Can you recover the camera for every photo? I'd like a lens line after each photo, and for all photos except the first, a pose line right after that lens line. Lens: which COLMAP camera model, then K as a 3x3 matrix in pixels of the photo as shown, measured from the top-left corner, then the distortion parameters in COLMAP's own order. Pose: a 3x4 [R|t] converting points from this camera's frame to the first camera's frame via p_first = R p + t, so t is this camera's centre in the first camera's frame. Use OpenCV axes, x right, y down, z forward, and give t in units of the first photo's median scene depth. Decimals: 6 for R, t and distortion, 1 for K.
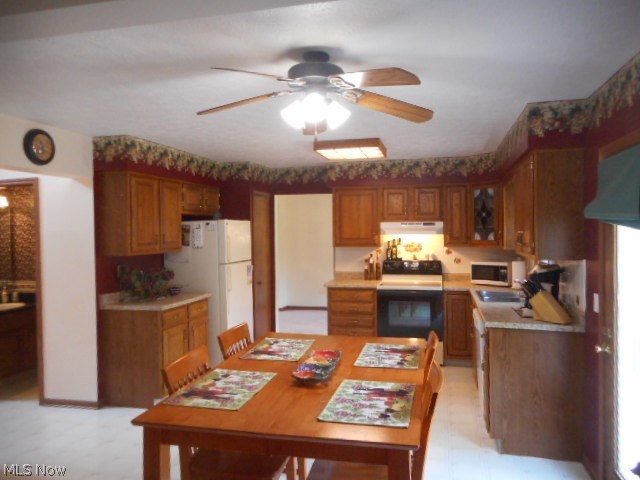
lens RADIAL K [[496.7, 0, 320.0], [0, 496.7, 240.0], [0, 0, 1]] dist [-0.001264, -0.000822]
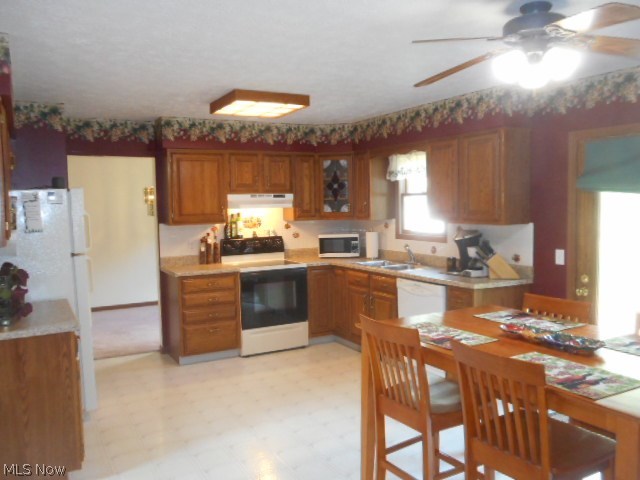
lens RADIAL K [[555.1, 0, 320.0], [0, 555.1, 240.0], [0, 0, 1]] dist [0.001505, -0.001421]
pose [[0.726999, -0.053791, 0.684528, -0.421201], [0.027123, 0.998398, 0.049649, -0.000423], [-0.686103, -0.017529, 0.727294, 0.207455]]
